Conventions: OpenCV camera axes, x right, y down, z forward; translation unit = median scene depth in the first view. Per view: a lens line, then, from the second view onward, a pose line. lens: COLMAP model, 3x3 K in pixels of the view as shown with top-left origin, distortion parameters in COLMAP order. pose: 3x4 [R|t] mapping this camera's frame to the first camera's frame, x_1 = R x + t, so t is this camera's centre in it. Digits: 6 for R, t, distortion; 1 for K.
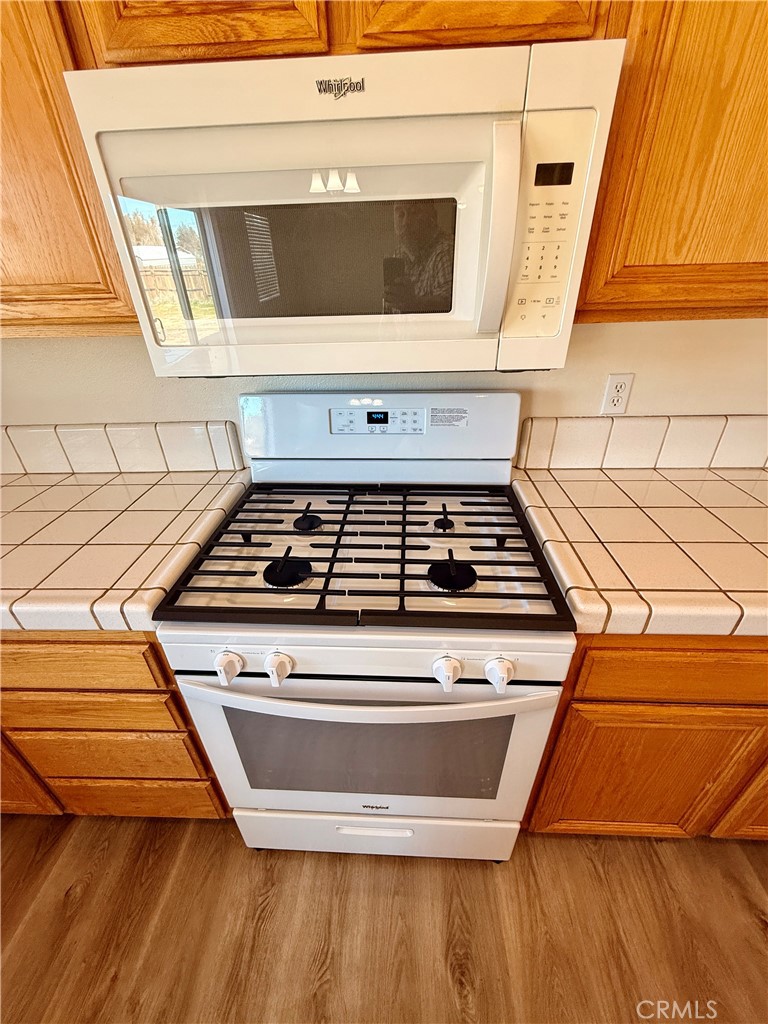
lens RADIAL K [[409.7, 0, 384.0], [0, 409.7, 512.0], [0, 0, 1]] dist [0.001701, -0.000343]
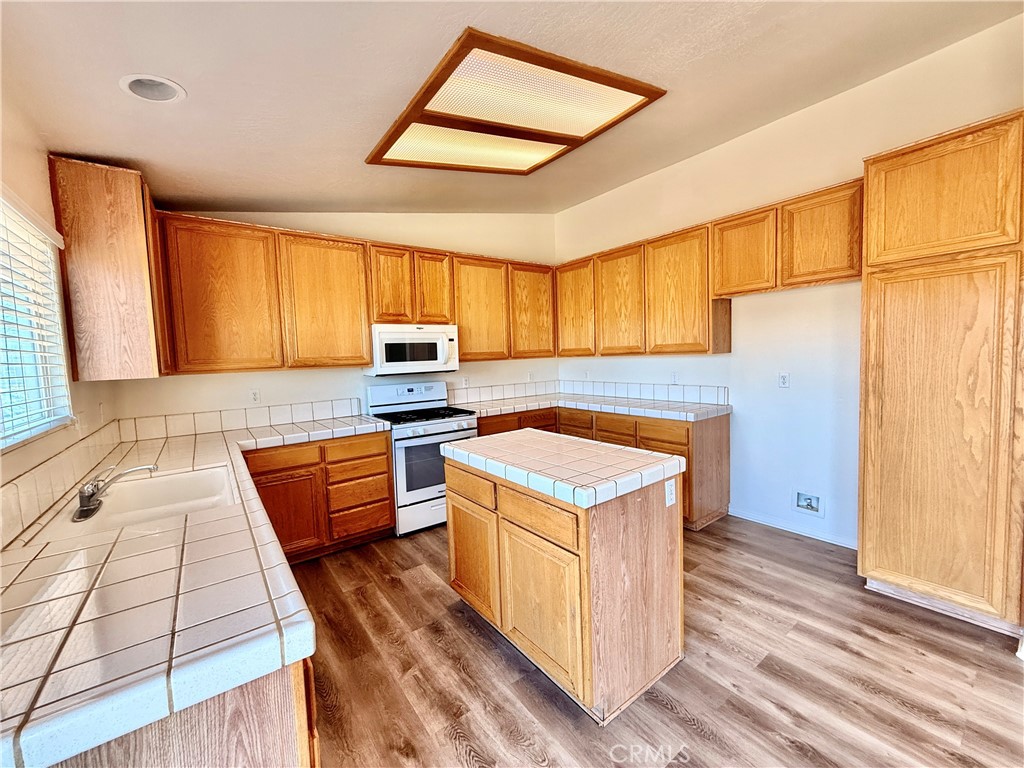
lens RADIAL K [[409.7, 0, 512.0], [0, 409.7, 384.0], [0, 0, 1]] dist [0.001701, -0.000343]
pose [[0.775219, -0.045240, 0.630071, -2.185660], [0.326742, 0.882355, -0.338659, 1.682679], [-0.540625, 0.468405, 0.698800, -2.734573]]
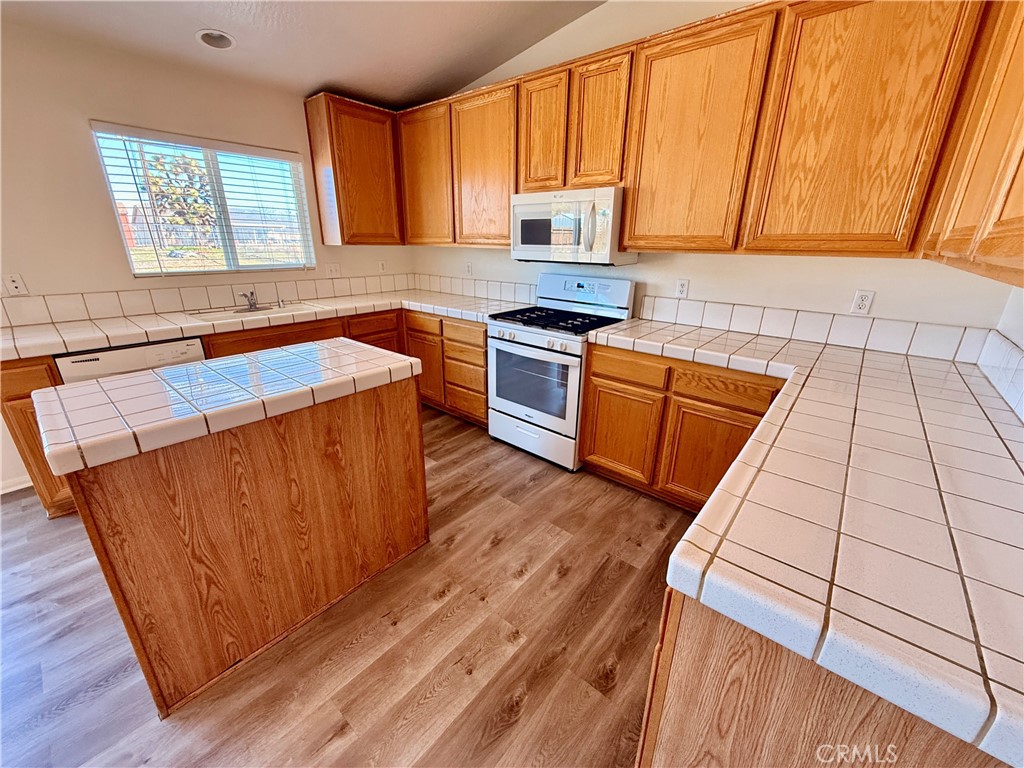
lens RADIAL K [[409.7, 0, 512.0], [0, 409.7, 384.0], [0, 0, 1]] dist [0.001701, -0.000343]
pose [[0.787278, 0.237787, -0.568903, 1.830047], [-0.334579, 0.939748, -0.070218, 0.994287], [0.517928, 0.245624, 0.819402, -1.758369]]
